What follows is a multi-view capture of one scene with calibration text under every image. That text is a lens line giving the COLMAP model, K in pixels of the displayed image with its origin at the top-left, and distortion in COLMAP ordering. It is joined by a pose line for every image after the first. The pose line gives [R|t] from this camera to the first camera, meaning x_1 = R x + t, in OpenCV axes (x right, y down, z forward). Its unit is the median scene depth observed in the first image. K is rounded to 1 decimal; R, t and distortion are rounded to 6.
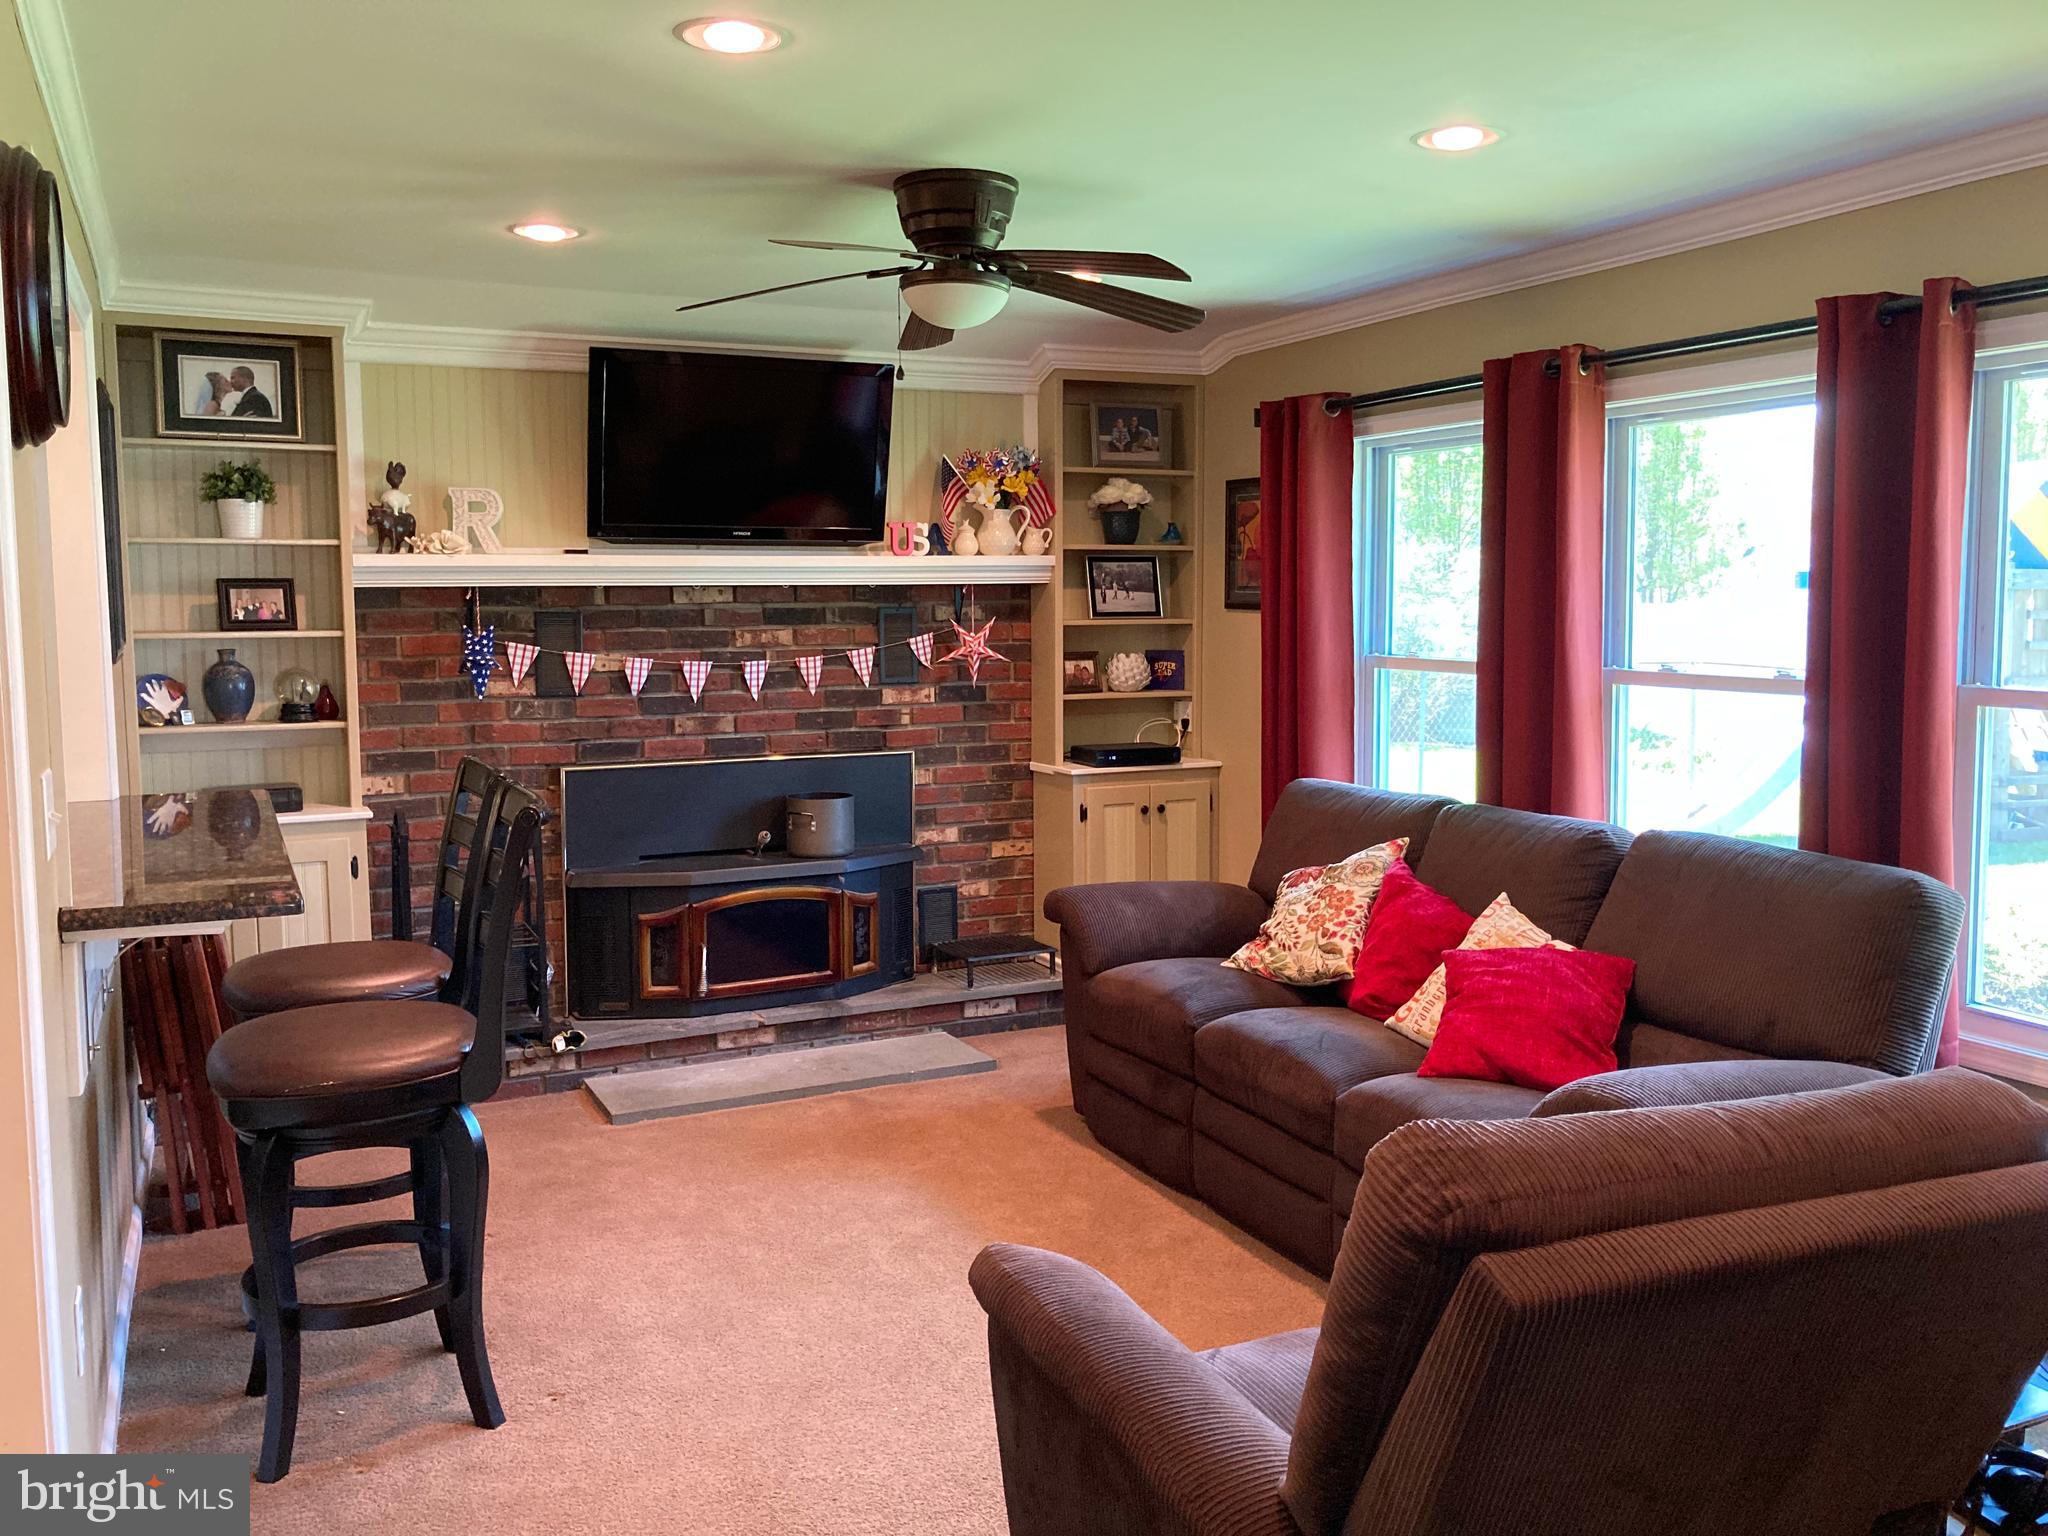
lens RADIAL K [[1681.0, 0, 1032.2], [0, 1681.0, 746.6], [0, 0, 1]] dist [0.034774, -0.031153]
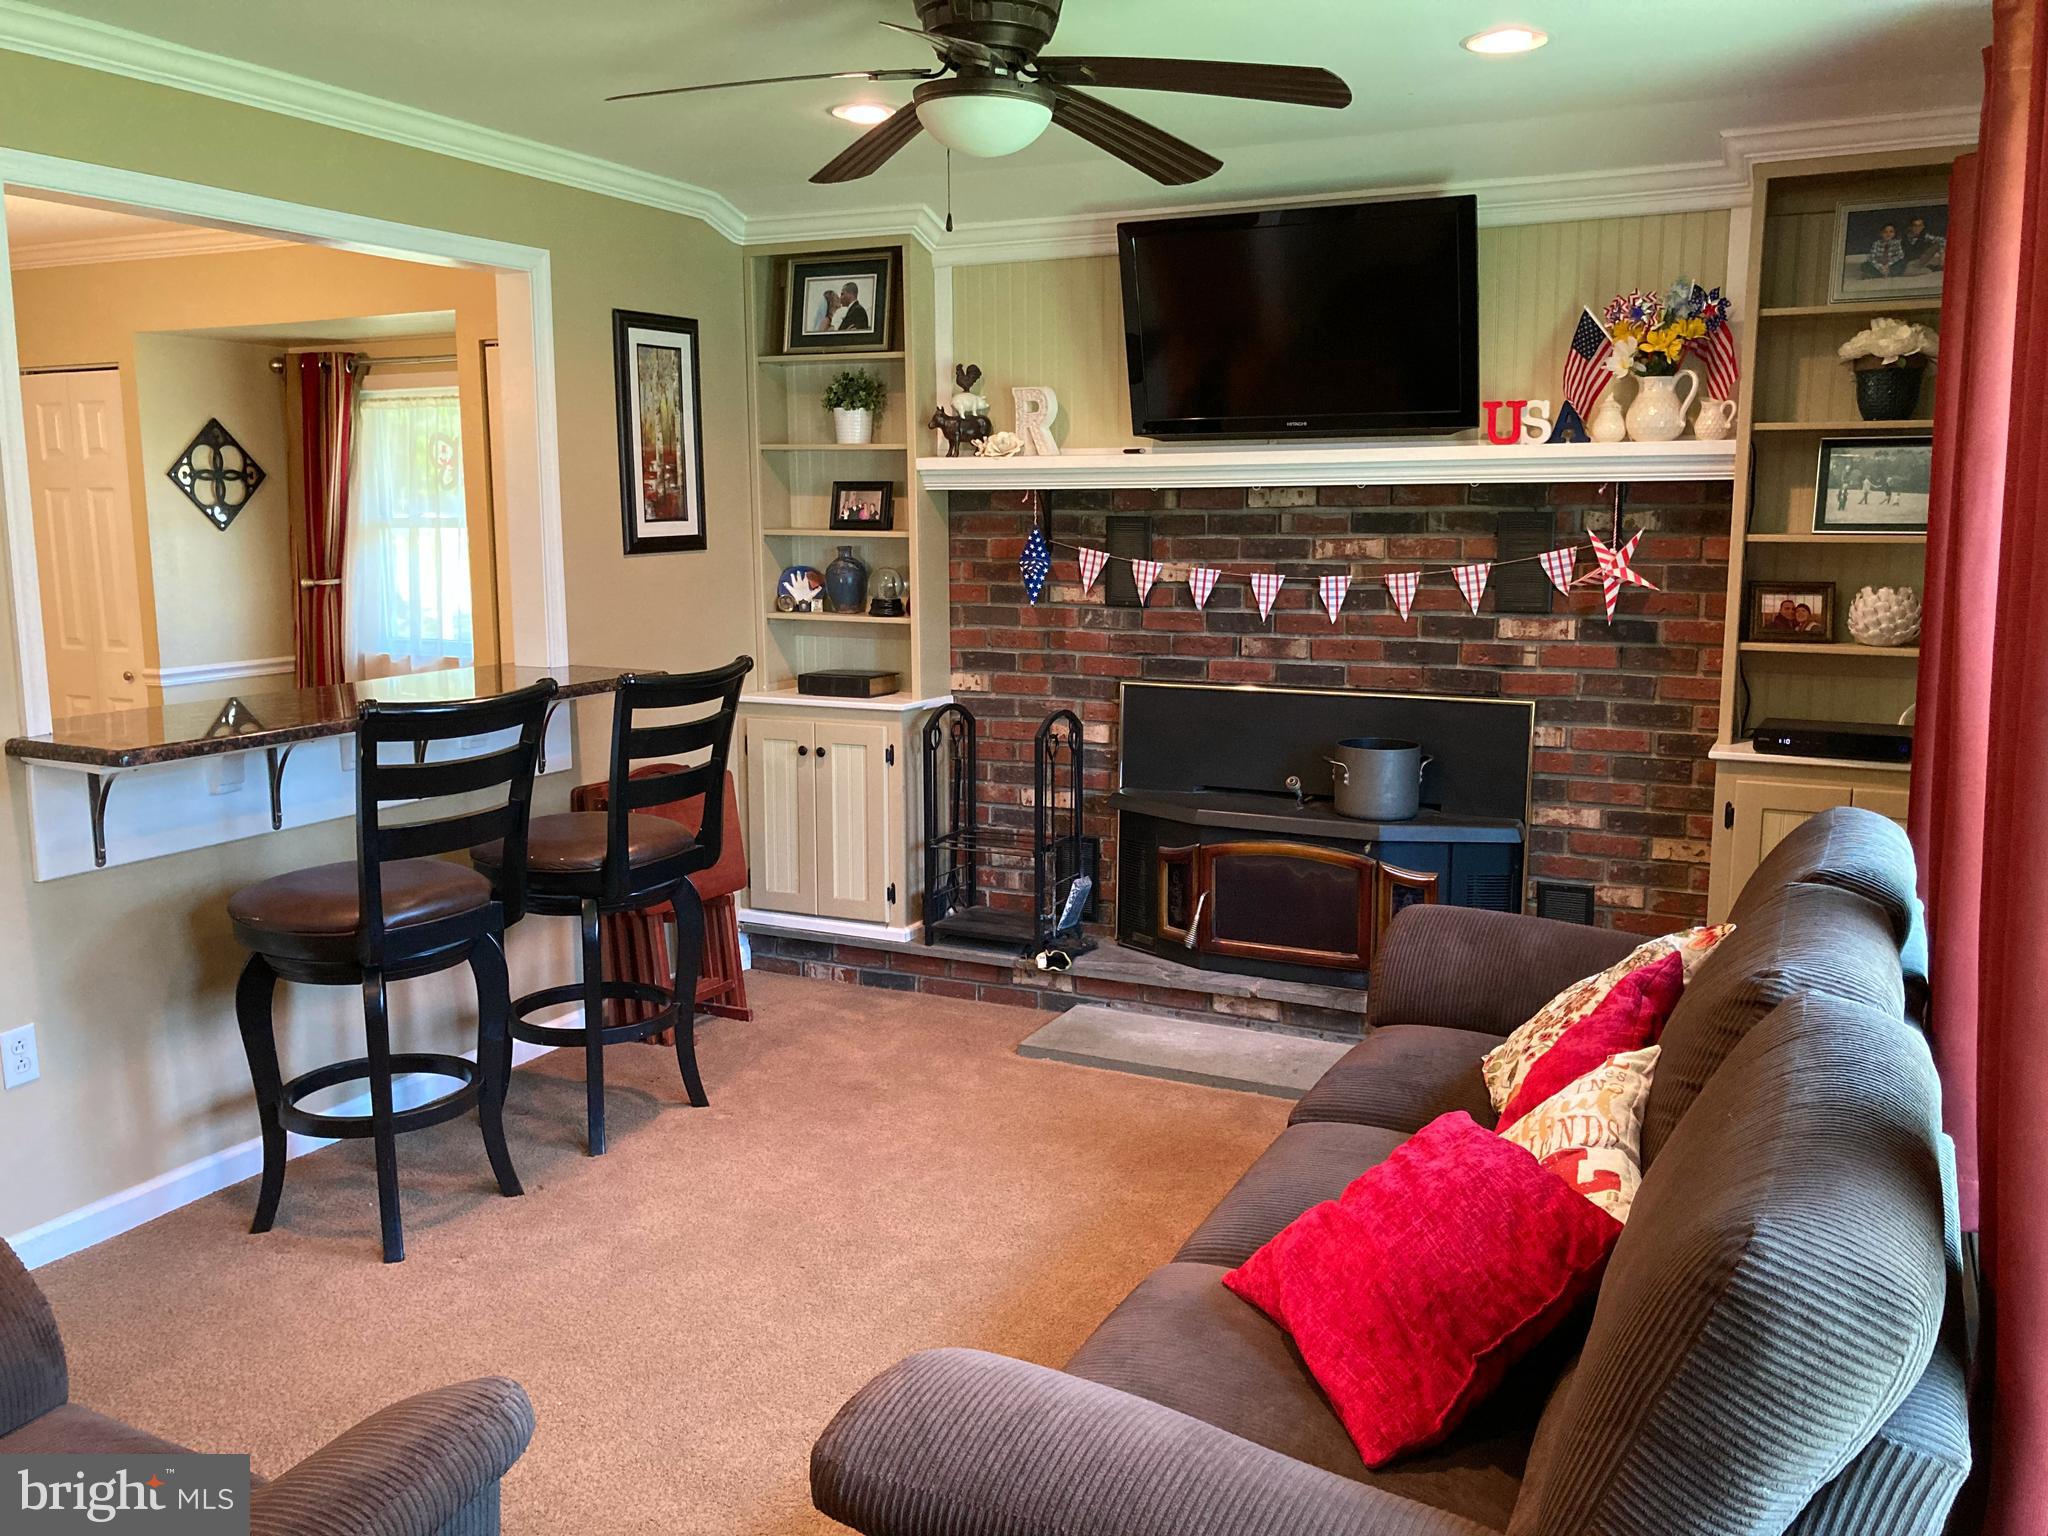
lens RADIAL K [[1681.0, 0, 1017.5], [0, 1681.0, 771.8], [0, 0, 1]] dist [0.034774, -0.031153]
pose [[0.612136, 0.132055, -0.779648, 0.430753], [-0.072764, 0.991181, 0.110755, -0.037547], [0.787398, -0.011067, 0.616346, 0.371531]]
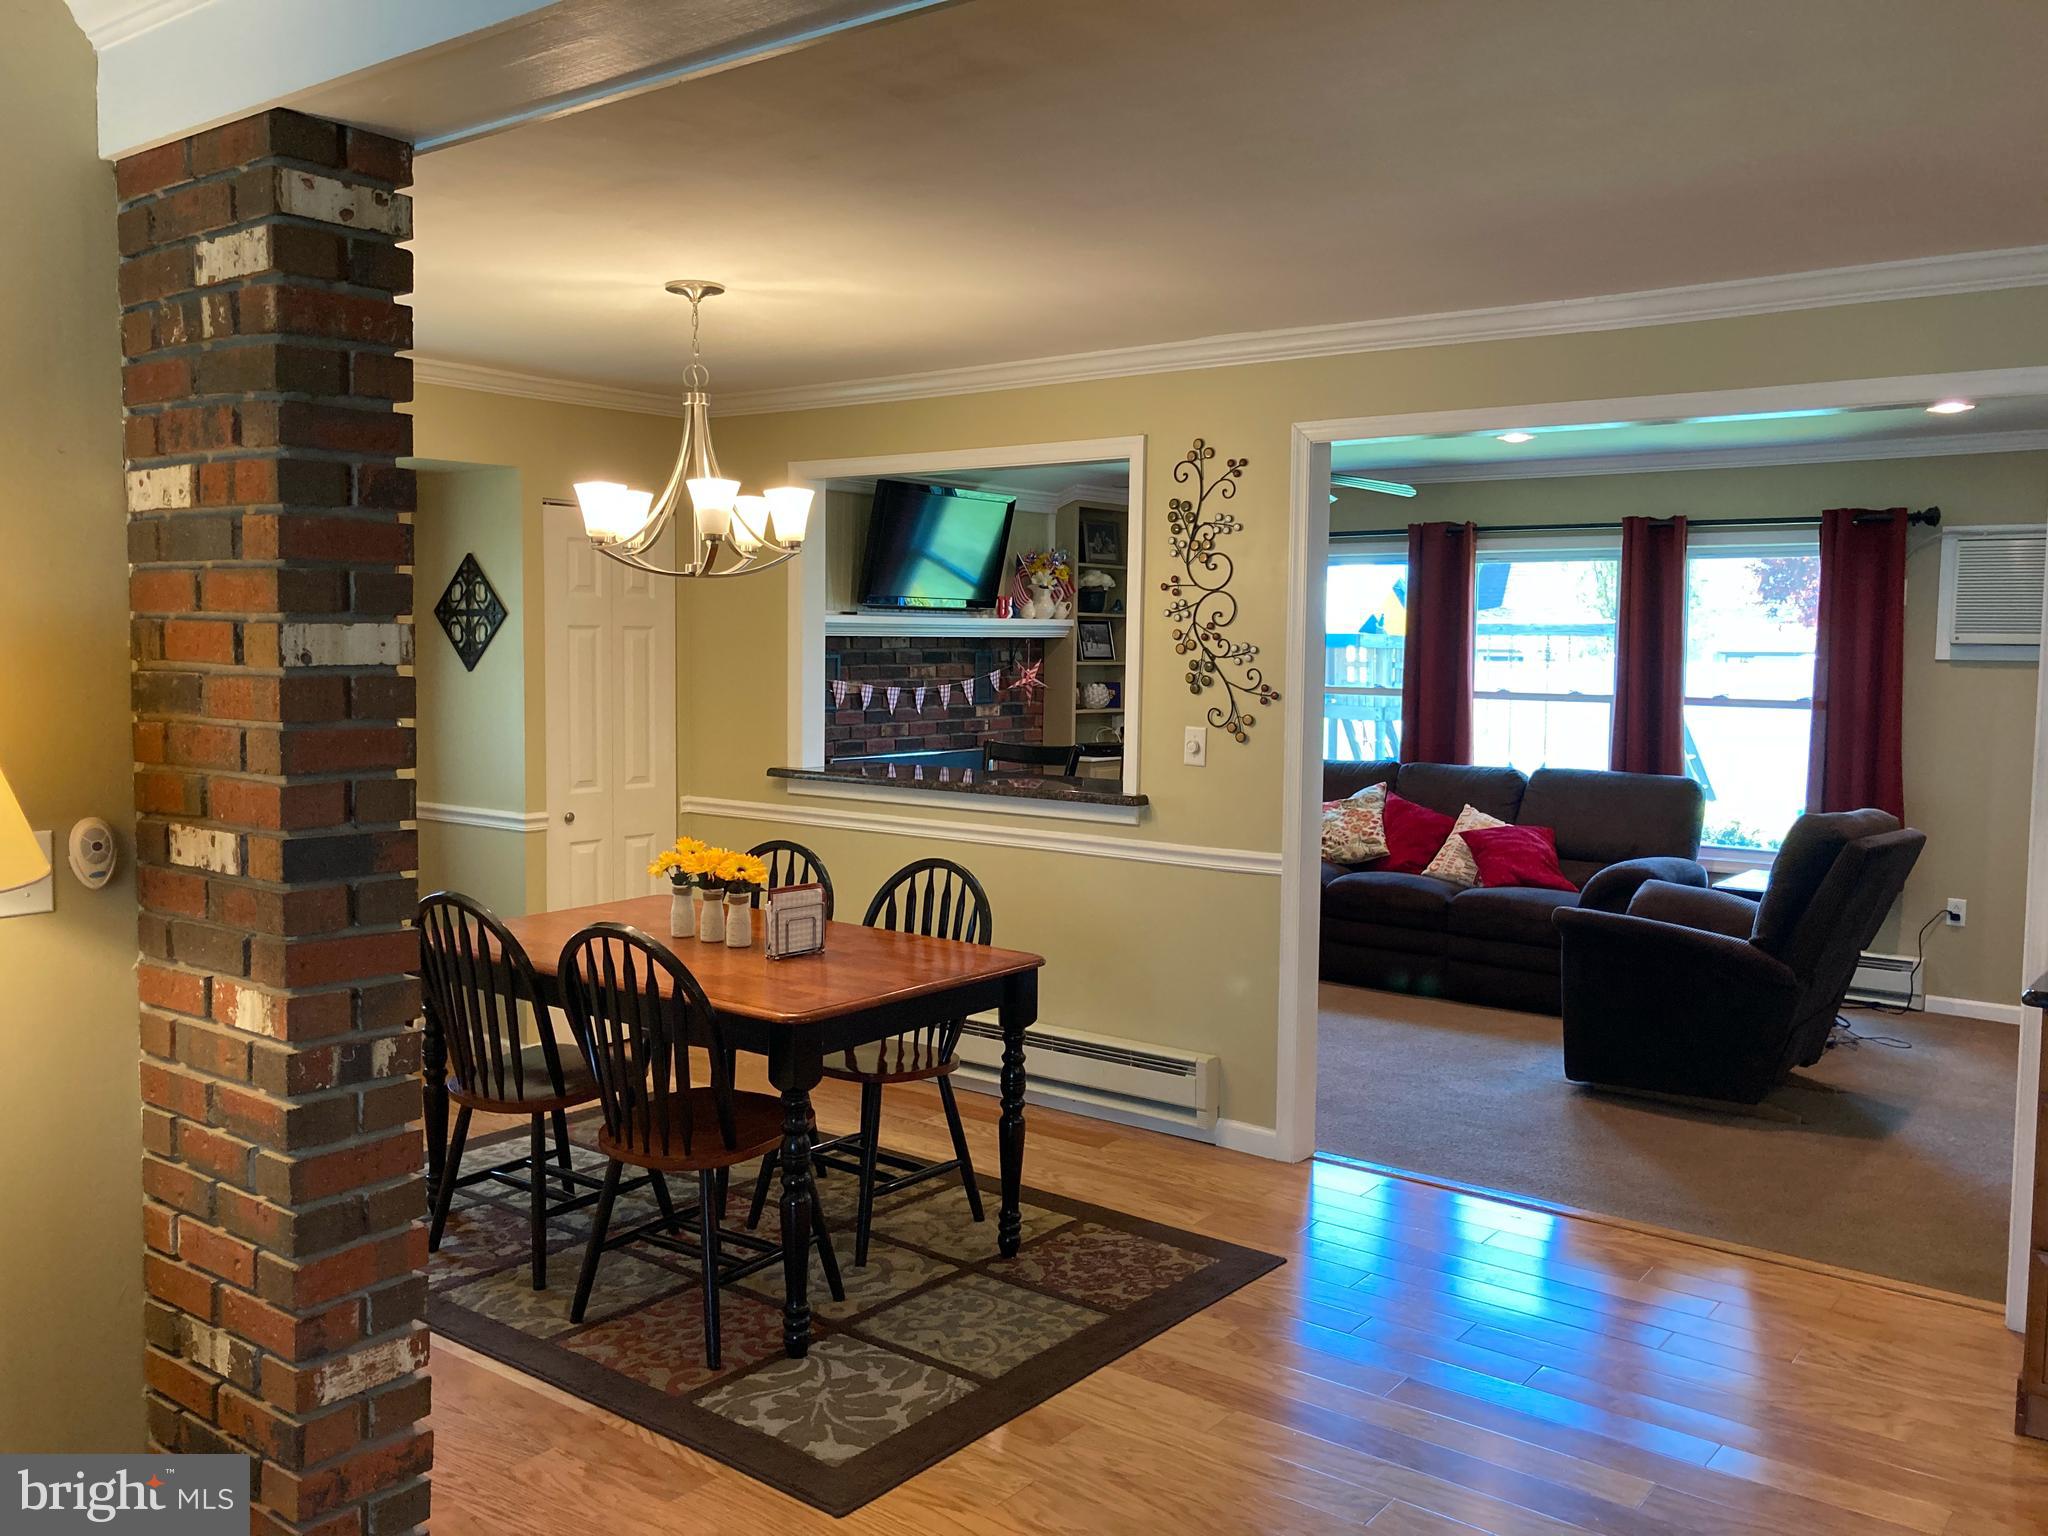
lens RADIAL K [[1681.0, 0, 1028.3], [0, 1681.0, 755.1], [0, 0, 1]] dist [0.034774, -0.031153]
pose [[0.894017, -0.014283, 0.447805, -0.782983], [0.023721, 0.999599, -0.015476, 0.035948], [-0.447404, 0.024458, 0.893997, -0.385852]]
